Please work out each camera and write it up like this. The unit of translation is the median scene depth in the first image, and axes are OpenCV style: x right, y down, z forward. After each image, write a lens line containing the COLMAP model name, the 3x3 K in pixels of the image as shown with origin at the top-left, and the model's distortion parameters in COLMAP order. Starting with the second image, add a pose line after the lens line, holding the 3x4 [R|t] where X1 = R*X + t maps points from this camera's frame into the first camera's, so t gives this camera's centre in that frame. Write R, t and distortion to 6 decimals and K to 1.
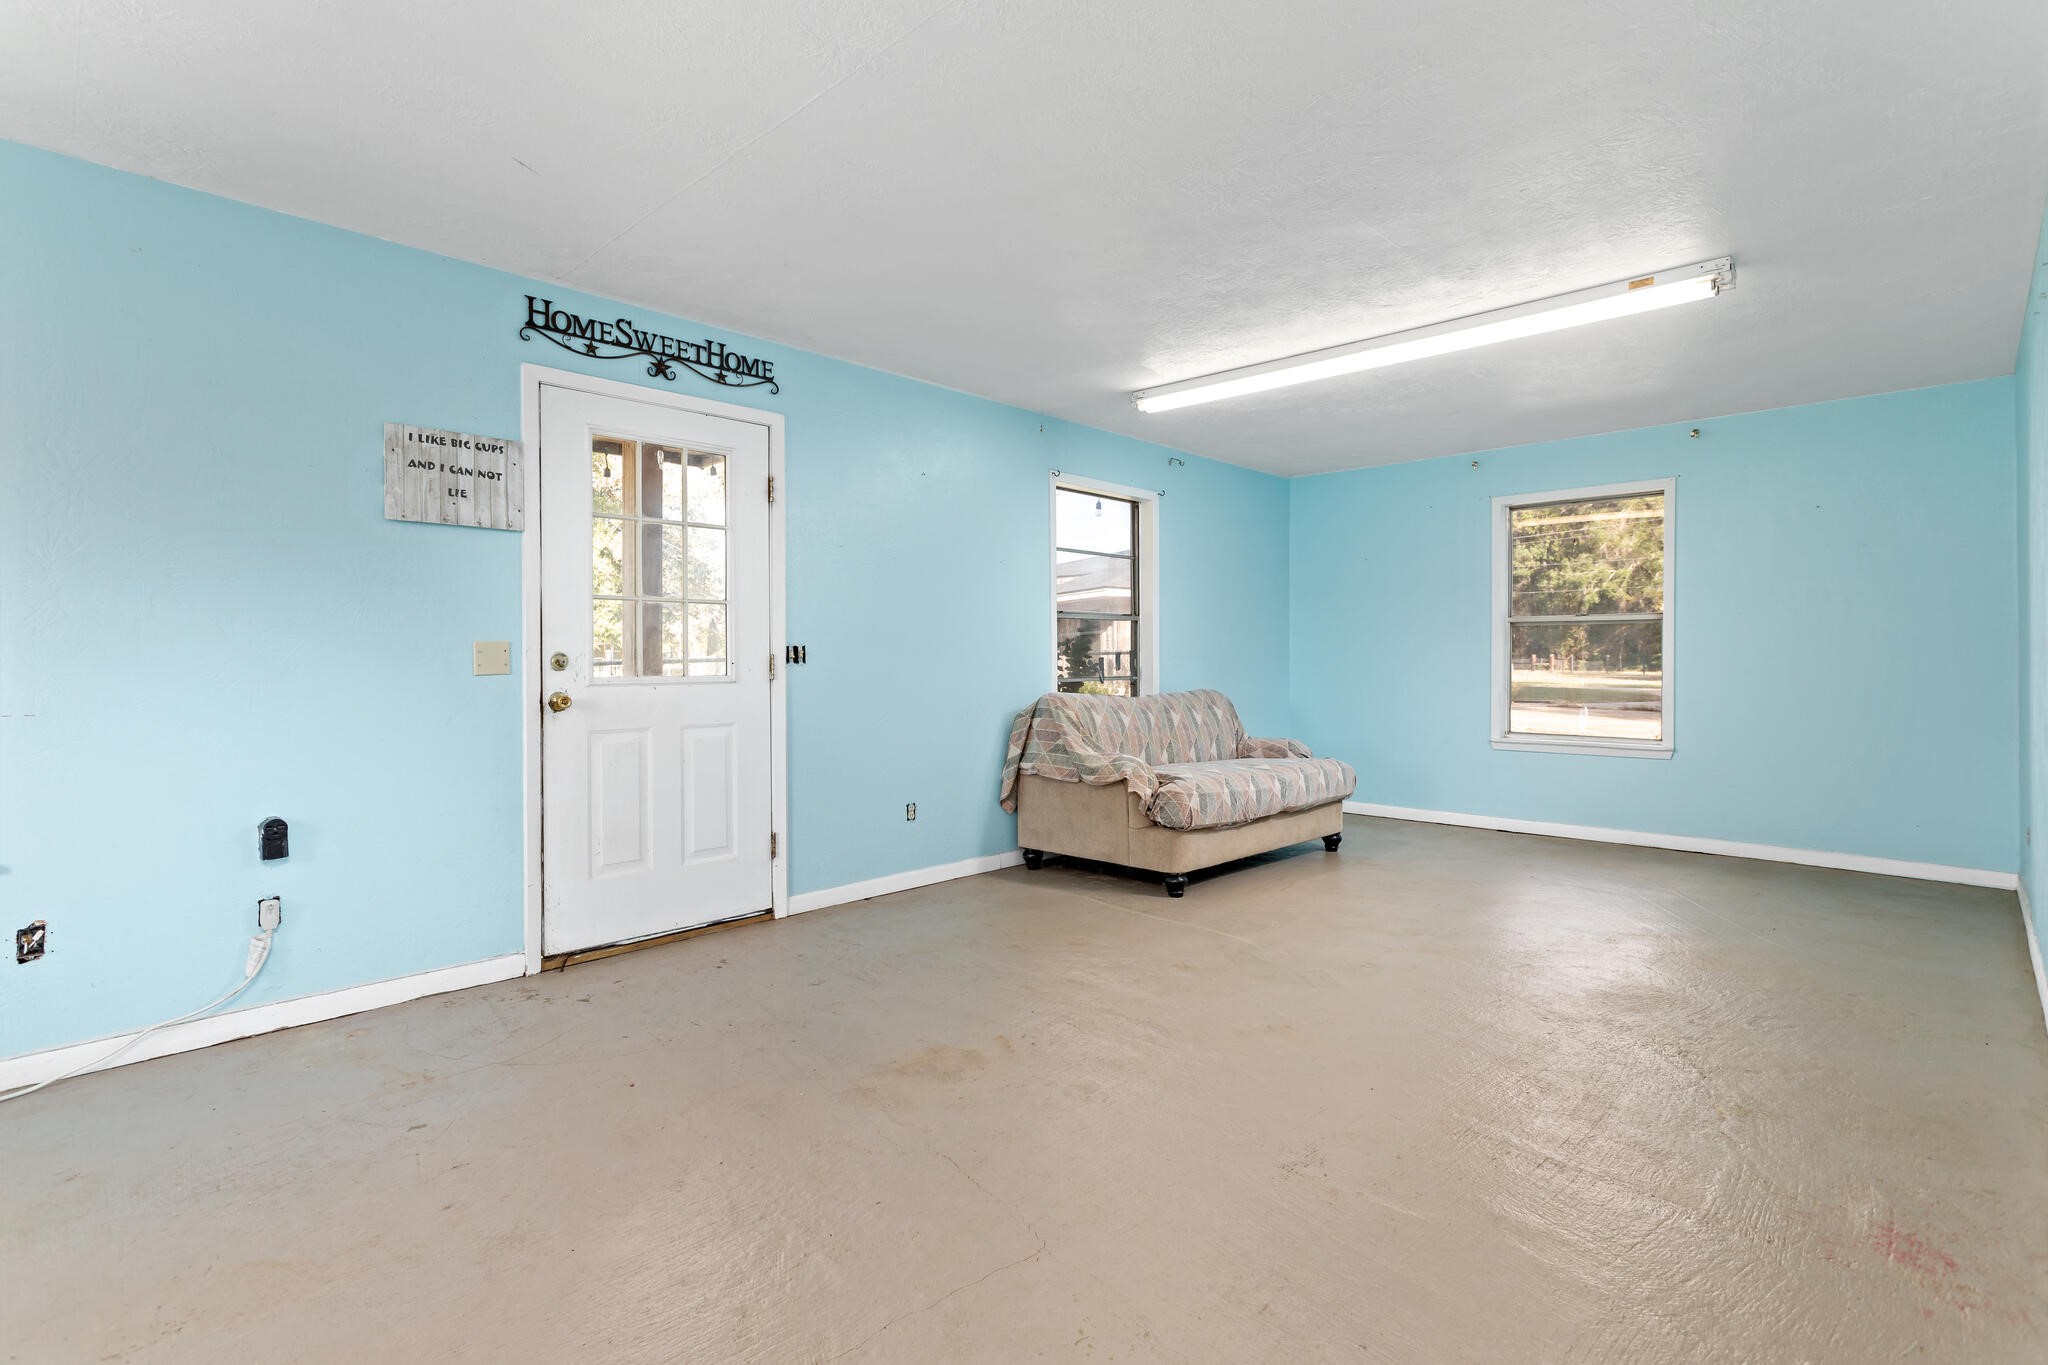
lens RADIAL K [[982.7, 0, 1014.3], [0, 982.7, 668.0], [0, 0, 1]] dist [0.001569, -0.000194]
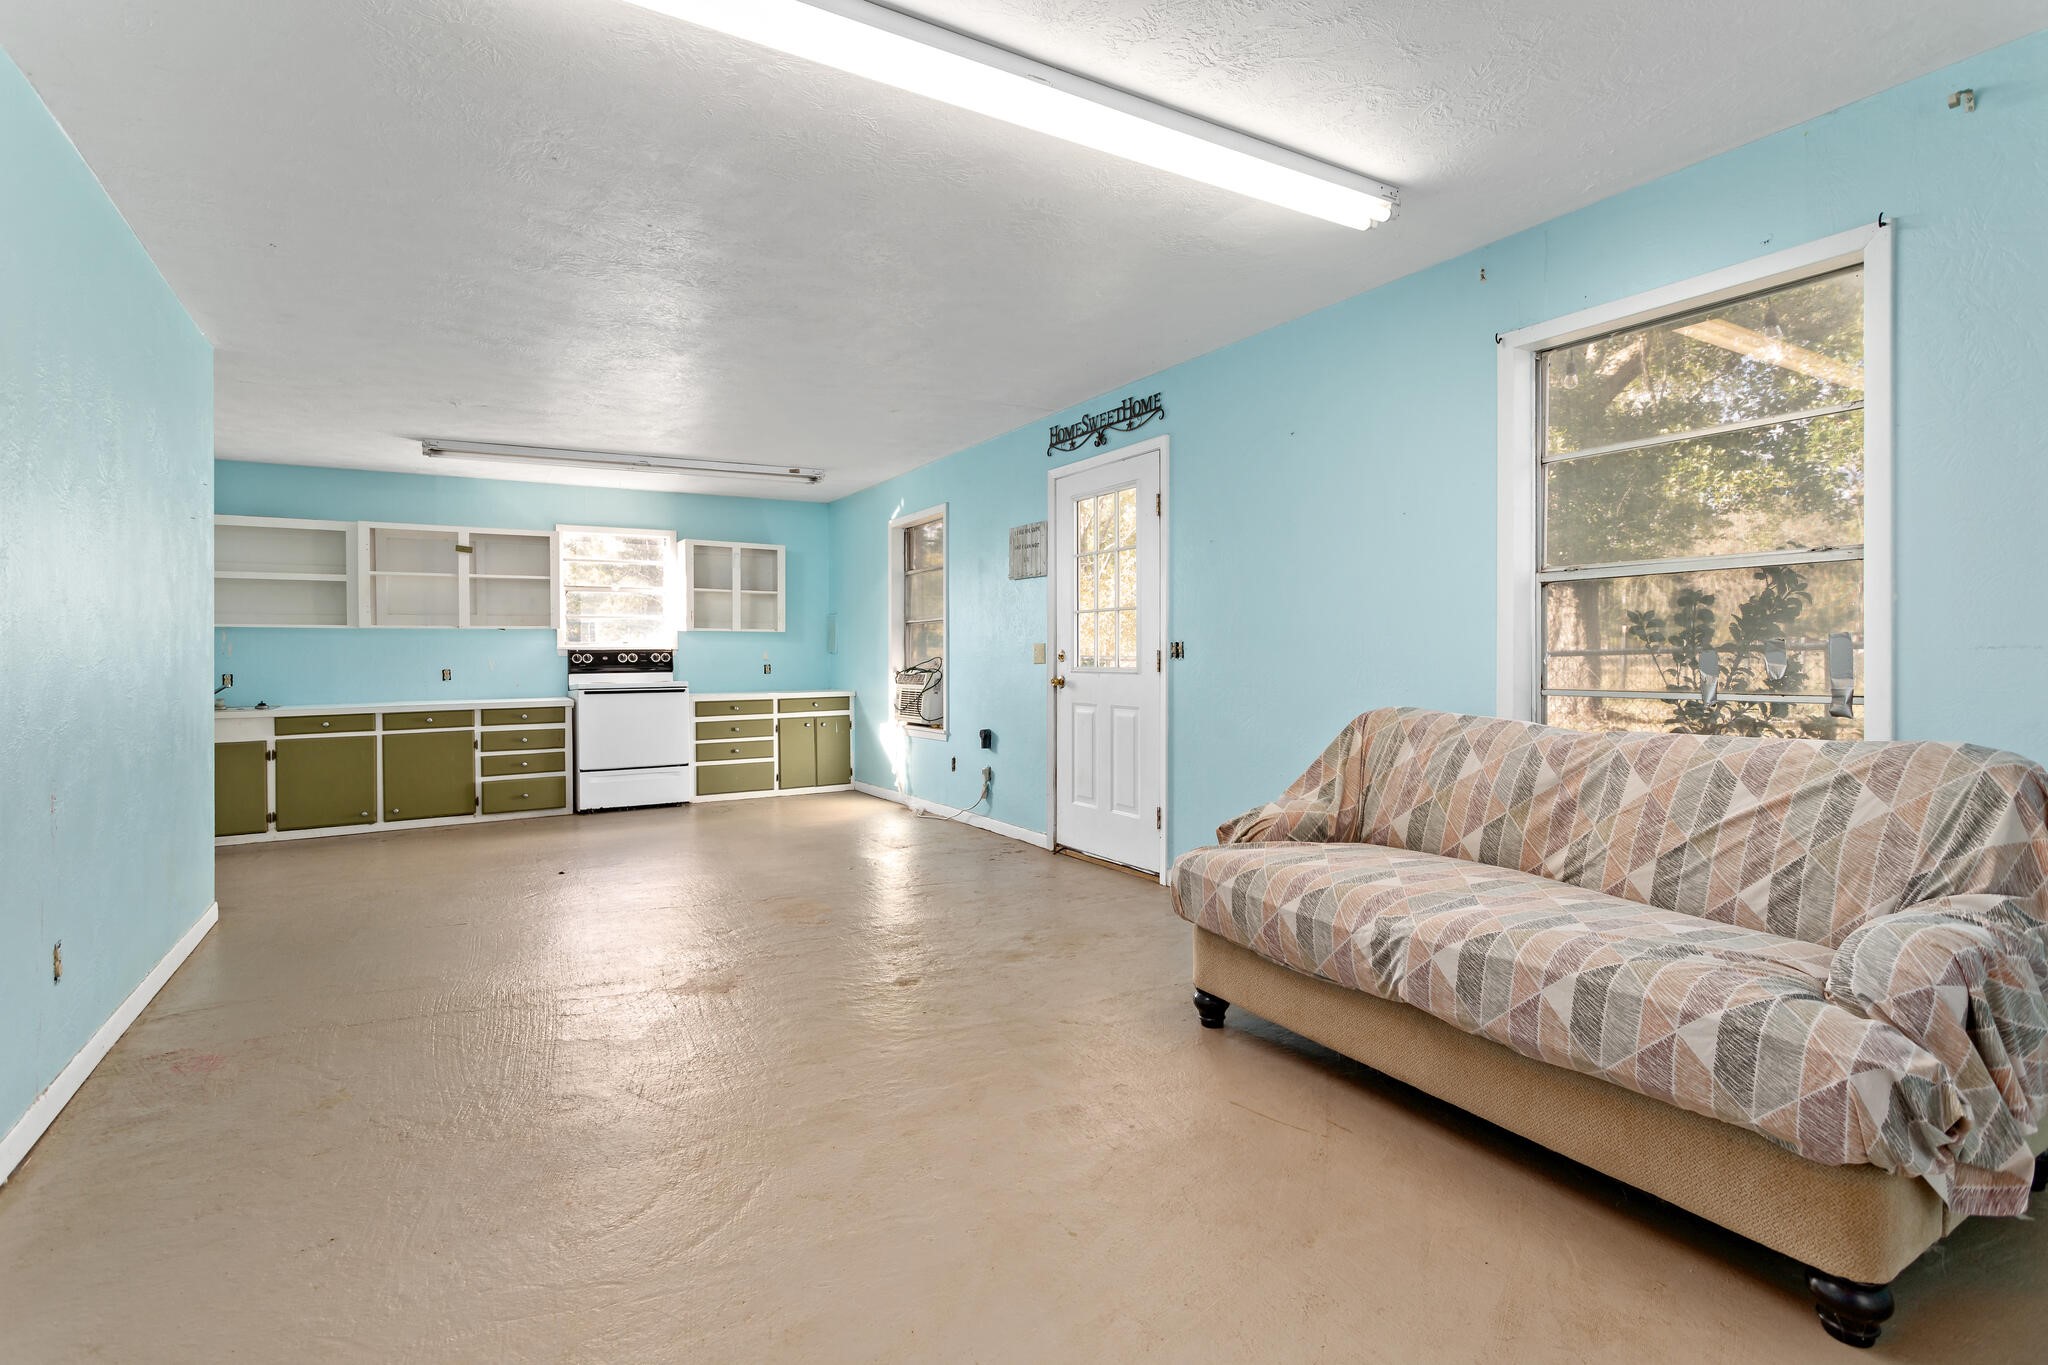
lens RADIAL K [[982.7, 0, 1018.9], [0, 982.7, 656.0], [0, 0, 1]] dist [0.001569, -0.000194]
pose [[-0.254402, 0.007455, -0.967070, 0.980555], [-0.003907, 0.999954, 0.008737, -0.017743], [0.967091, 0.006001, -0.254361, 1.242700]]
